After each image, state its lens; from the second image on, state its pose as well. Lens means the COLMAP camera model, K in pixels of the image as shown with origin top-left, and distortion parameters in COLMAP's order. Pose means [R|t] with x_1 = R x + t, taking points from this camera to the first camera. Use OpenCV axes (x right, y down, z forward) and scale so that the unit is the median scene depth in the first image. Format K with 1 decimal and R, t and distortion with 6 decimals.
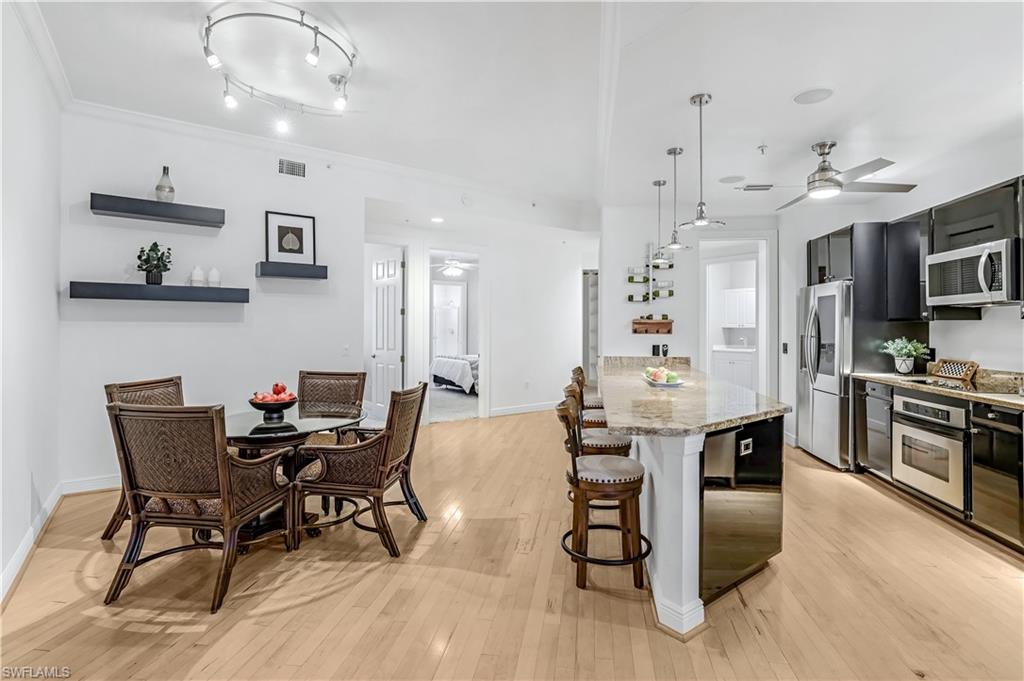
lens RADIAL K [[492.3, 0, 512.0], [0, 492.3, 340.5], [0, 0, 1]] dist [-0.086914, 0.035720]
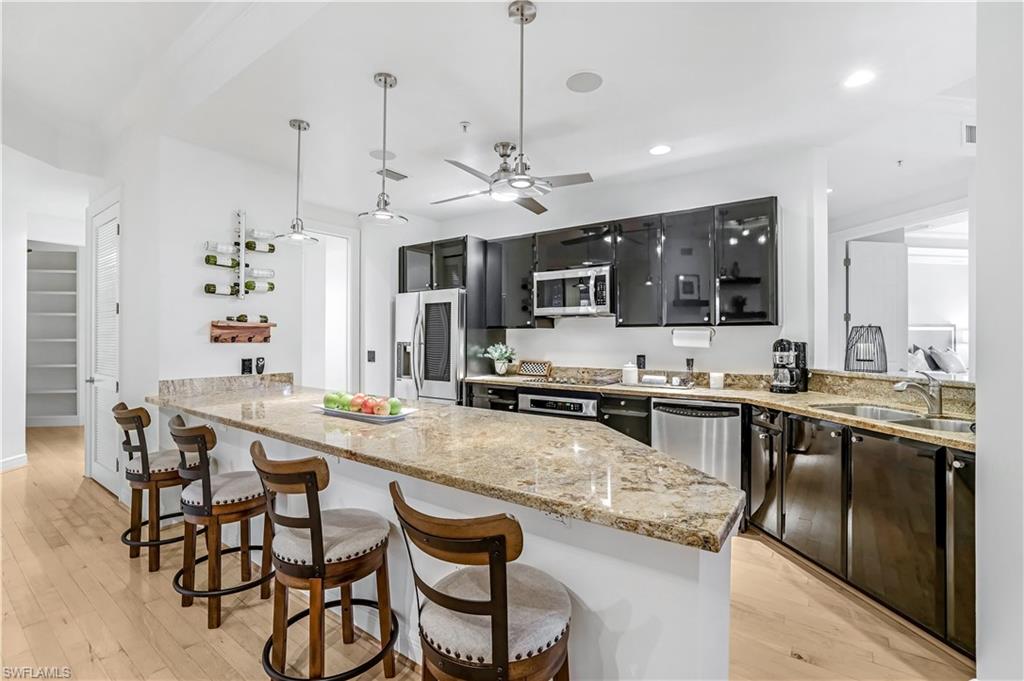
lens RADIAL K [[447.2, 0, 509.4], [0, 447.2, 336.1], [0, 0, 1]] dist [-0.057710, 0.014704]
pose [[0.455019, 0.002062, 0.890479, -0.097265], [0.022936, 0.999638, -0.014035, -0.005657], [-0.890186, 0.026810, 0.454807, 0.384322]]
